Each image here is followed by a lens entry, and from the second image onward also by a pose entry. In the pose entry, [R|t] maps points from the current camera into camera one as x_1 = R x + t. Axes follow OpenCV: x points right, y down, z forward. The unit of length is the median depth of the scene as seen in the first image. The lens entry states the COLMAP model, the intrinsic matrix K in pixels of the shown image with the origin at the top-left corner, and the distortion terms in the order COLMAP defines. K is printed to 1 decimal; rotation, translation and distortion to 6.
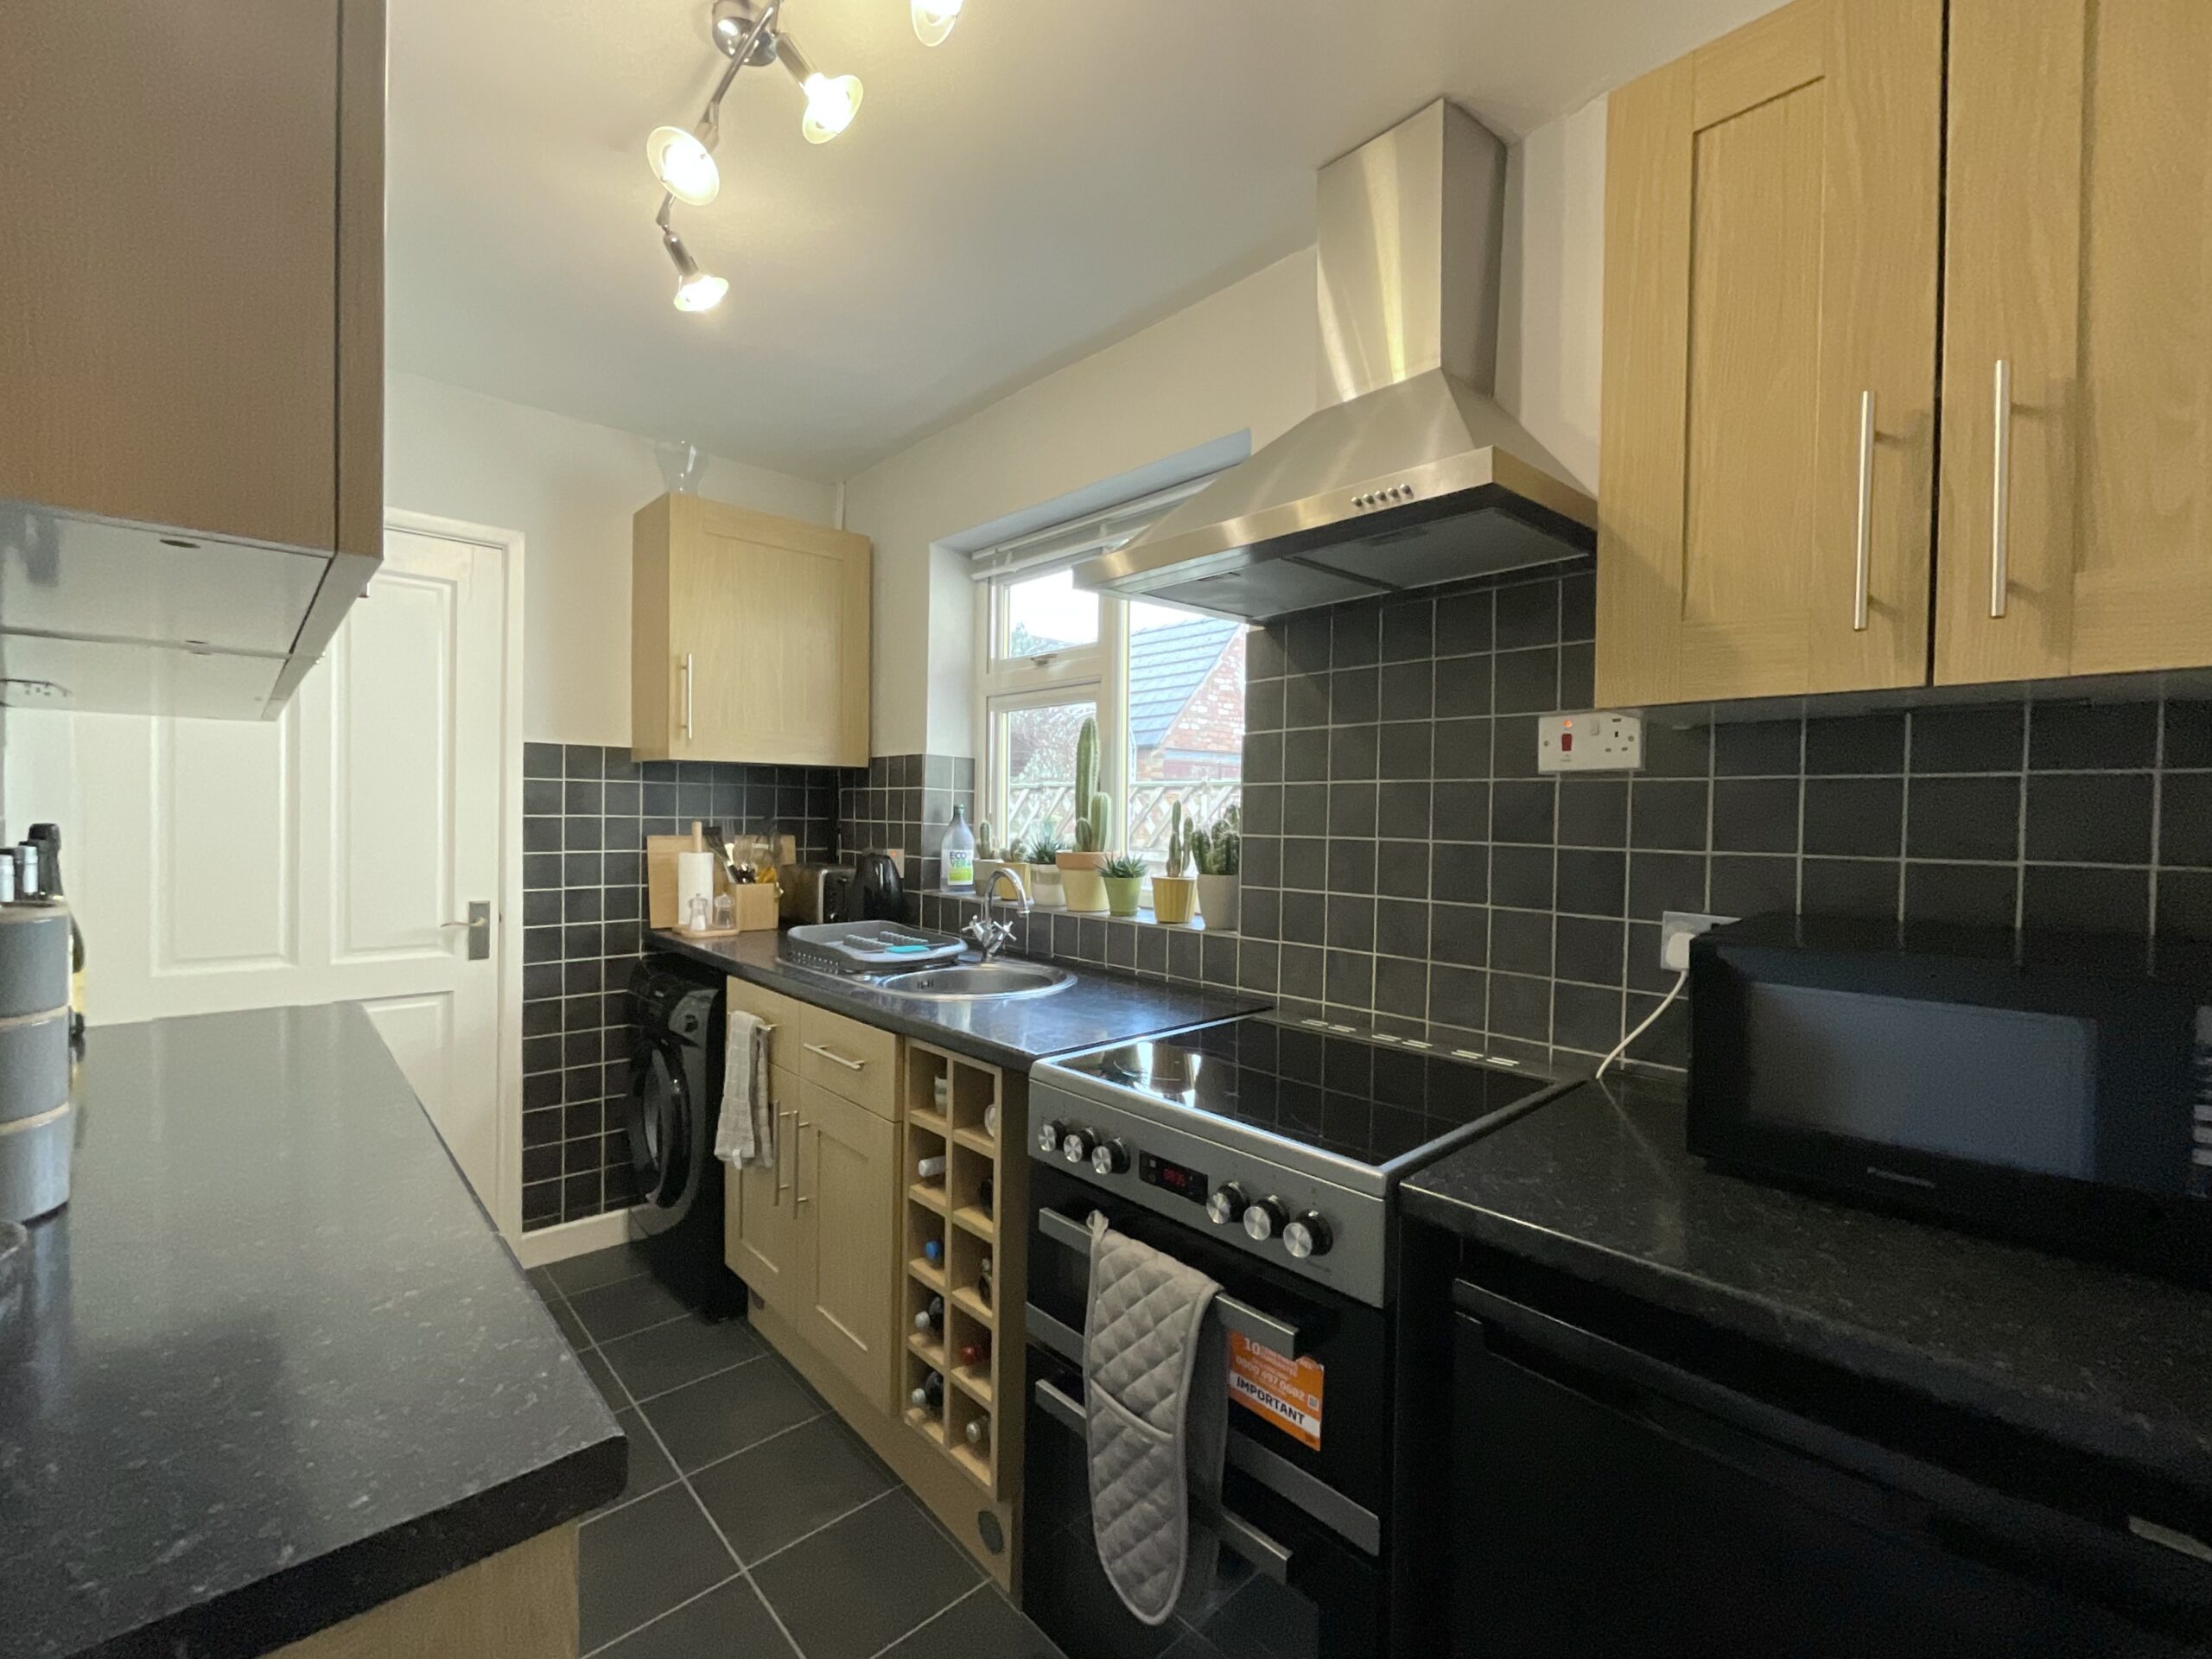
lens RADIAL K [[898.7, 0, 1099.8], [0, 898.7, 823.4], [0, 0, 1]] dist [-0.004151, -0.001000]
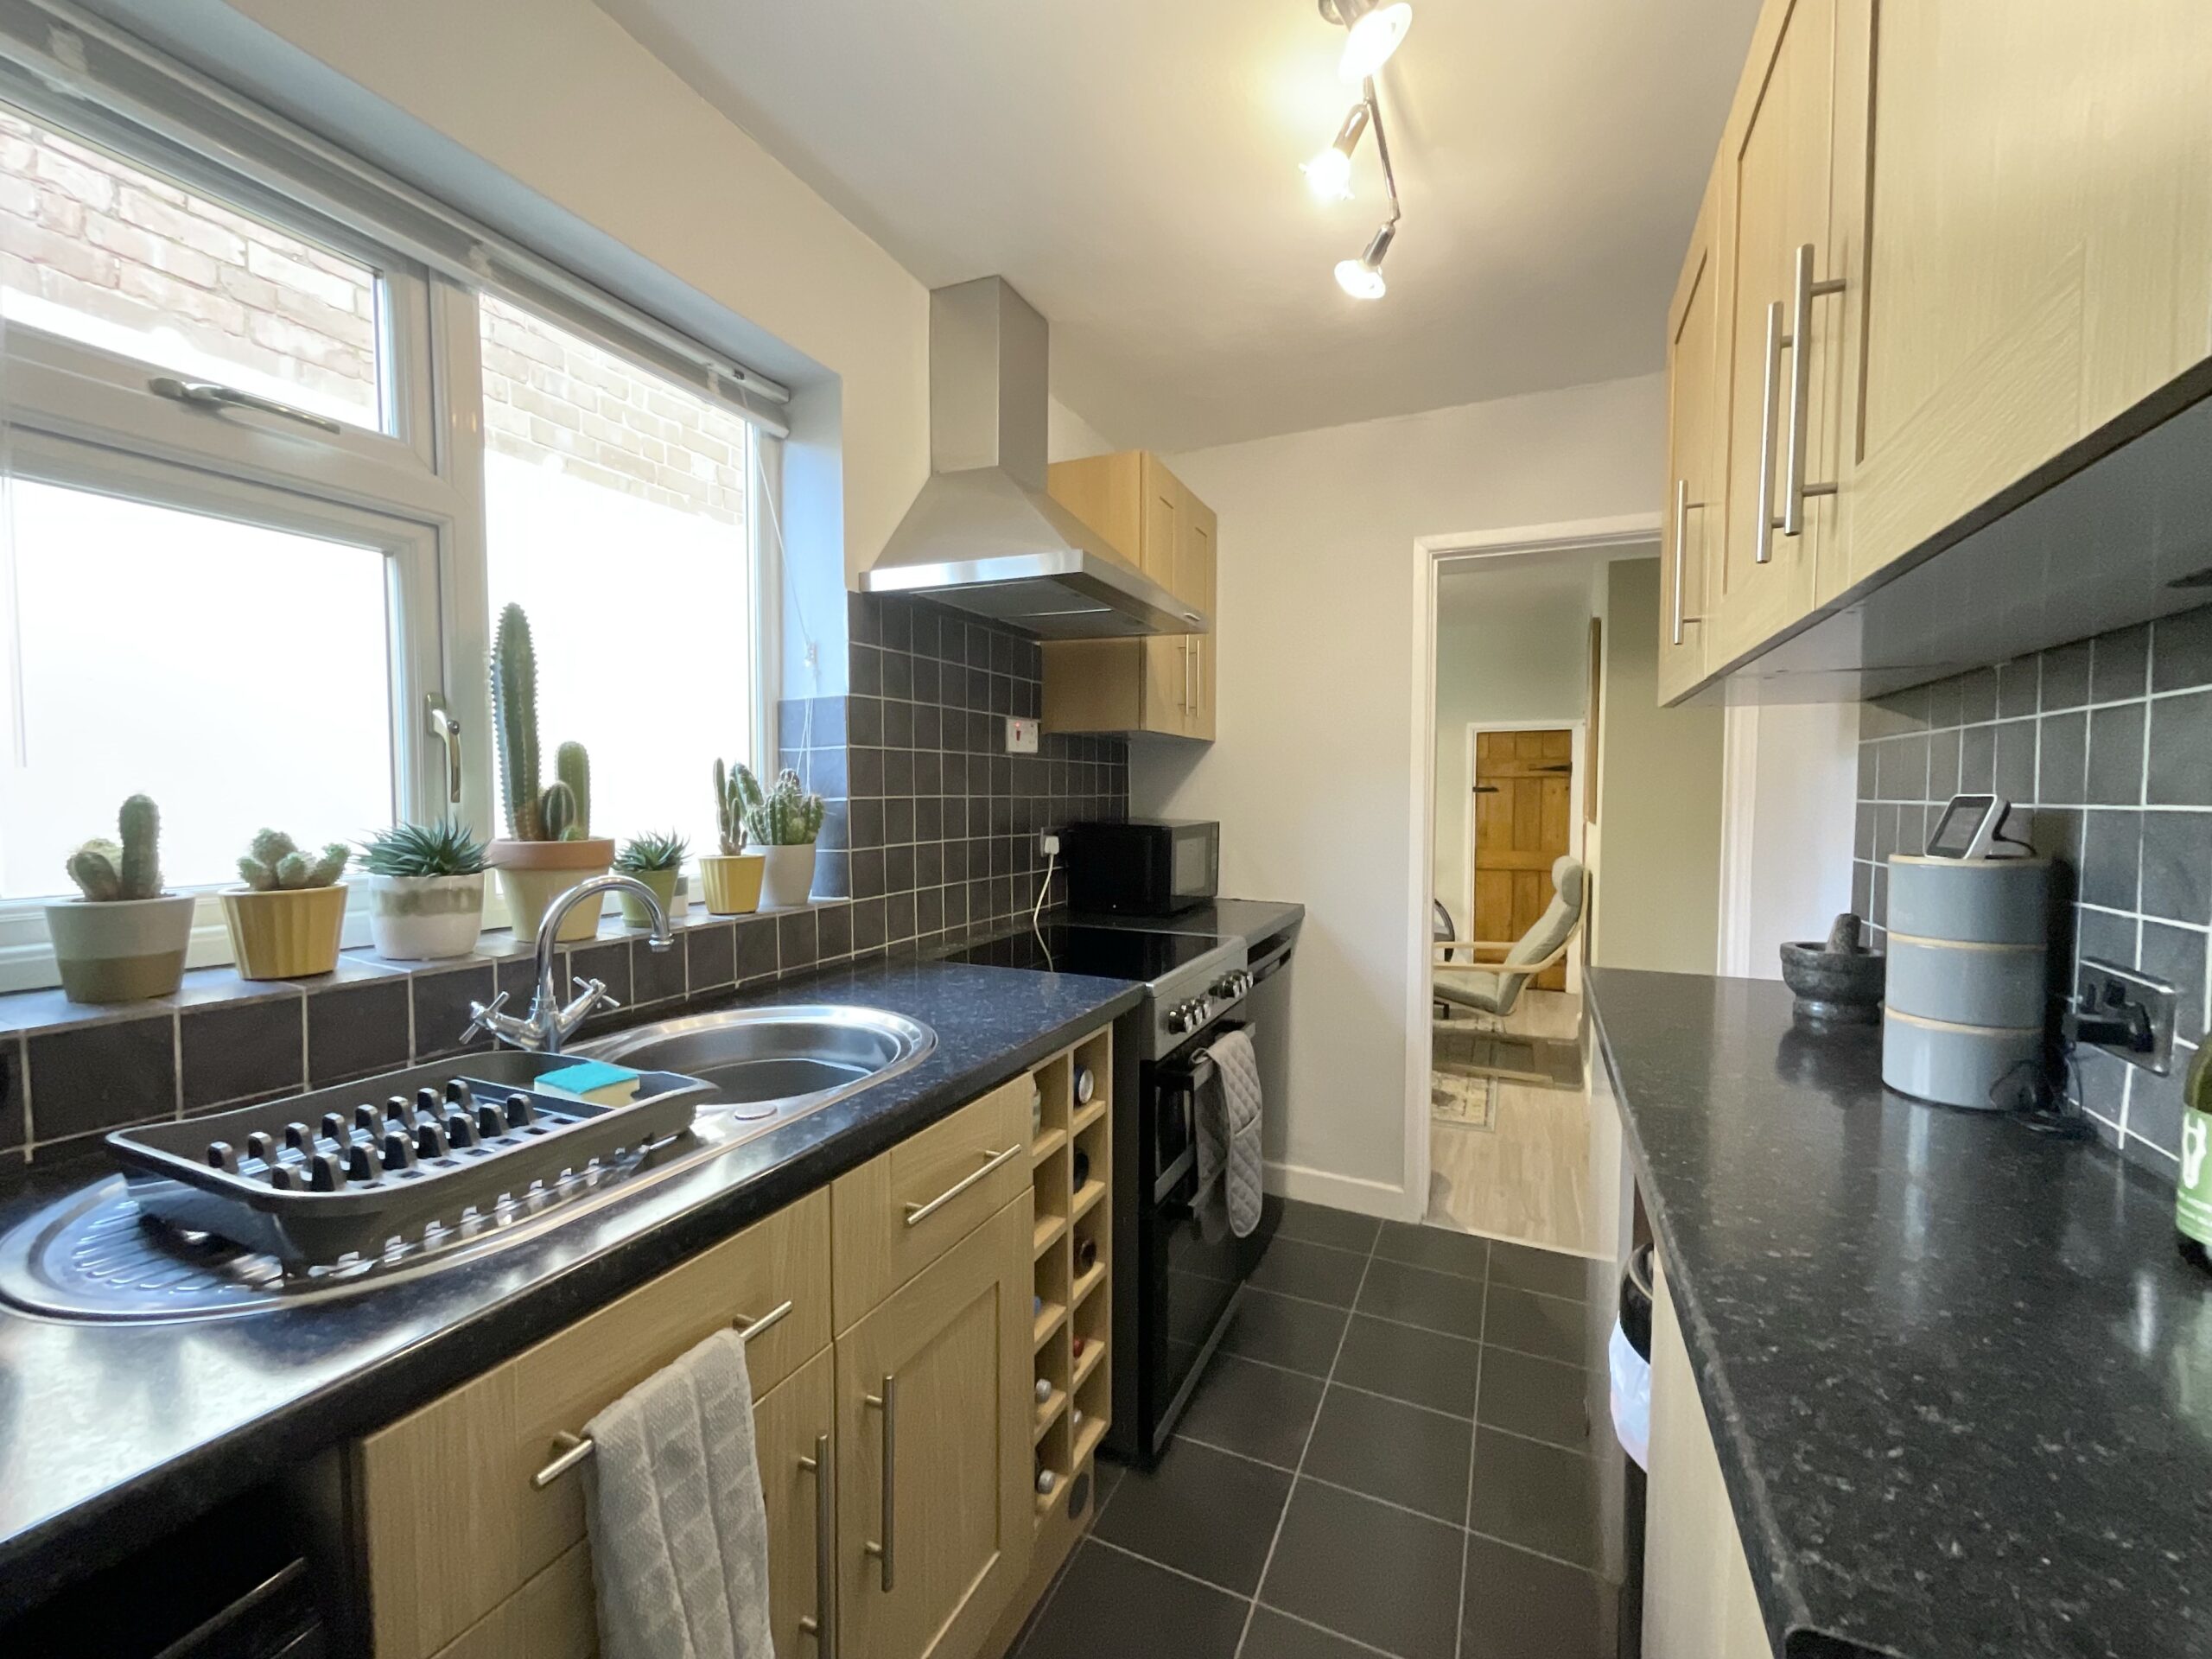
lens RADIAL K [[898.7, 0, 1104.0], [0, 898.7, 828.4], [0, 0, 1]] dist [-0.004151, -0.001000]
pose [[-0.357409, -0.049363, 0.932643, -0.866915], [0.010774, 0.998318, 0.056968, -0.006392], [-0.933886, 0.030409, -0.356276, 1.107261]]
